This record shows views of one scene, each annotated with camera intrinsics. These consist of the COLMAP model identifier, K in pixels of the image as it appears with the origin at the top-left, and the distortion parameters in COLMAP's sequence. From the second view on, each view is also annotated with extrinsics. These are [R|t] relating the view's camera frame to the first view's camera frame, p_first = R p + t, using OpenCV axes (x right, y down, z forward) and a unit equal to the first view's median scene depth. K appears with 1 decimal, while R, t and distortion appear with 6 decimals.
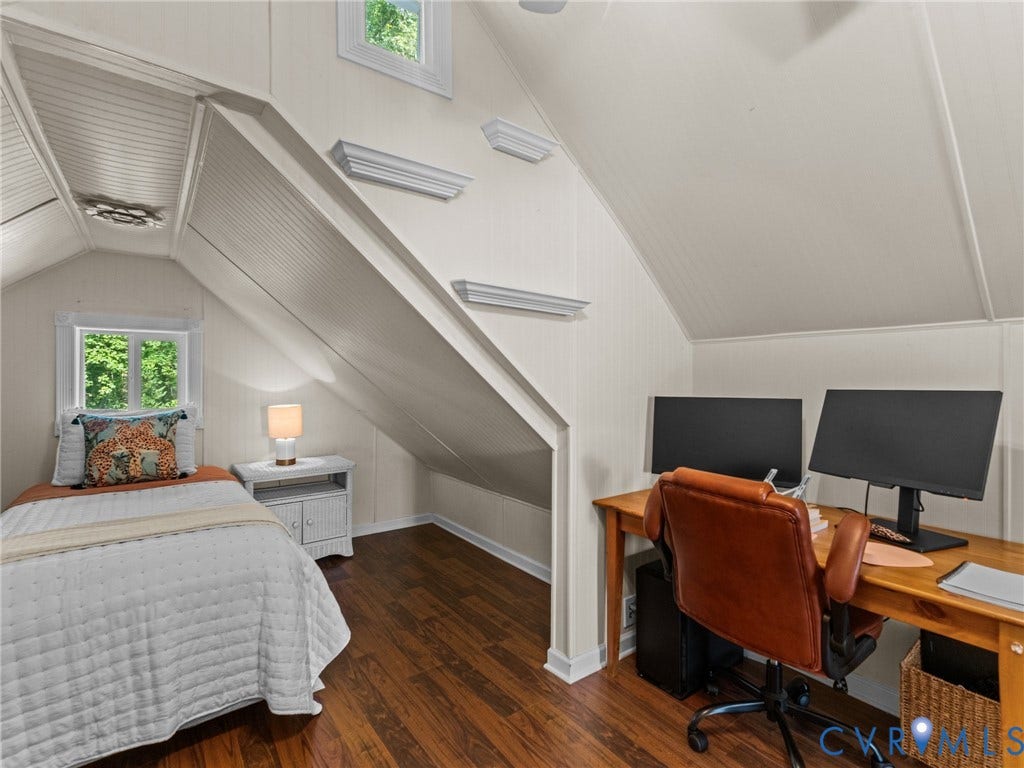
lens RADIAL K [[483.0, 0, 509.7], [0, 483.0, 377.4], [0, 0, 1]] dist [-0.001070, -0.000205]
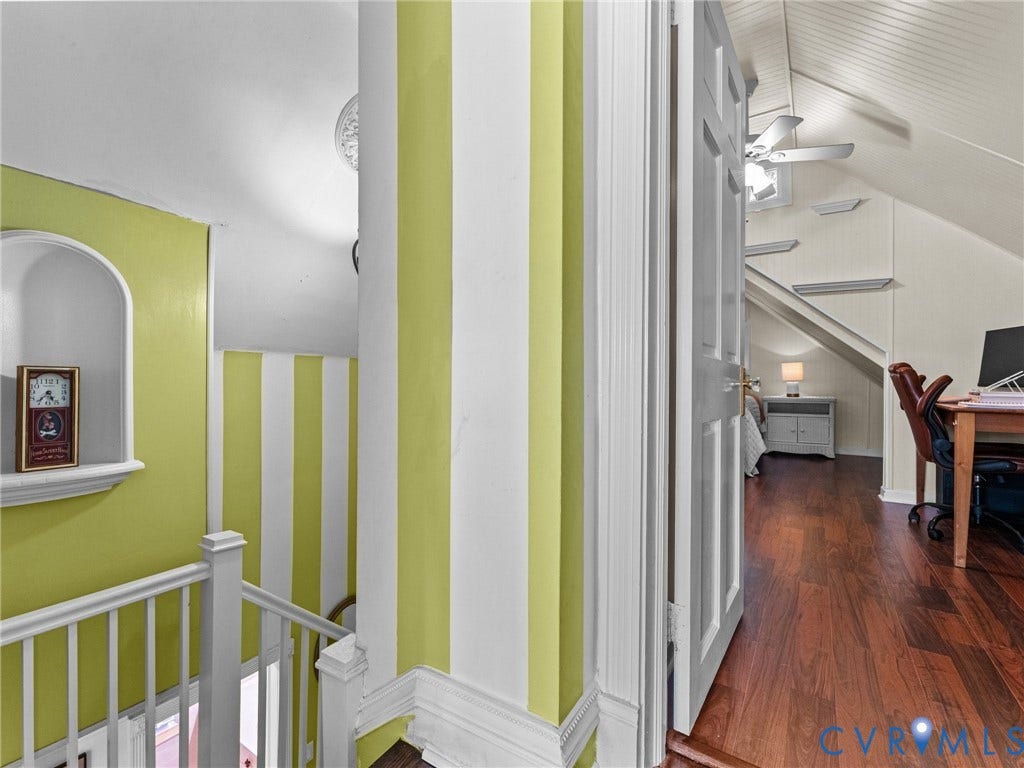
lens RADIAL K [[483.0, 0, 509.7], [0, 483.0, 377.4], [0, 0, 1]] dist [-0.001070, -0.000205]
pose [[0.337961, -0.013346, -0.941066, 0.949845], [0.005334, 0.999911, -0.012265, 0.151222], [0.941145, -0.000874, 0.338002, -0.608918]]
